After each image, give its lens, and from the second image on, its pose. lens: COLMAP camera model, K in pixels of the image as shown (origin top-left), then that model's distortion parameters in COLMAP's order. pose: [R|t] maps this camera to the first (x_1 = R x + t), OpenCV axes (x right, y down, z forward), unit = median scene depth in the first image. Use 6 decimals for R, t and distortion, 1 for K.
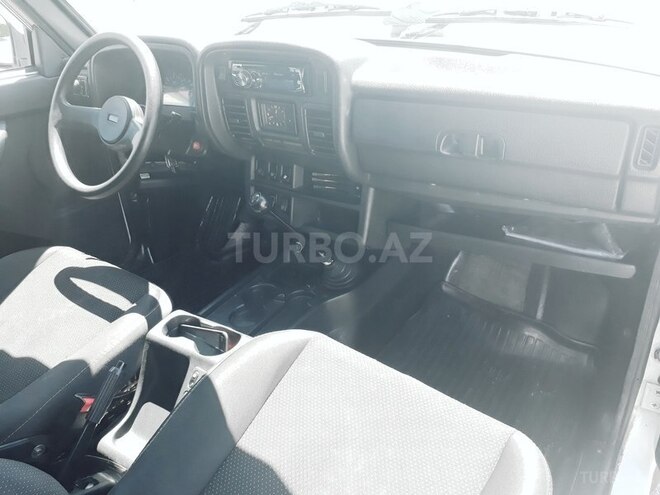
lens RADIAL K [[517.6, 0, 330.3], [0, 517.6, 262.3], [0, 0, 1]] dist [0.006912, -0.003110]
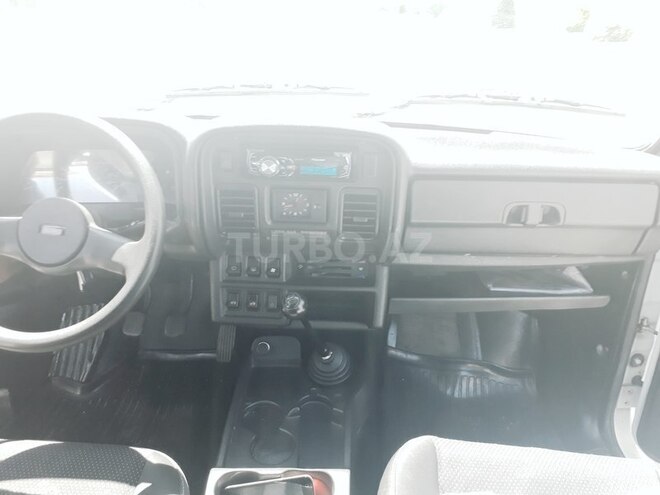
lens RADIAL K [[525.3, 0, 330.0], [0, 525.3, 247.5], [0, 0, 1]] dist [0.016628, -0.011834]
pose [[0.841110, -0.140846, 0.522204, -0.524257], [0.212371, 0.973960, -0.079374, -0.128273], [-0.497427, 0.177663, 0.849119, 0.228273]]
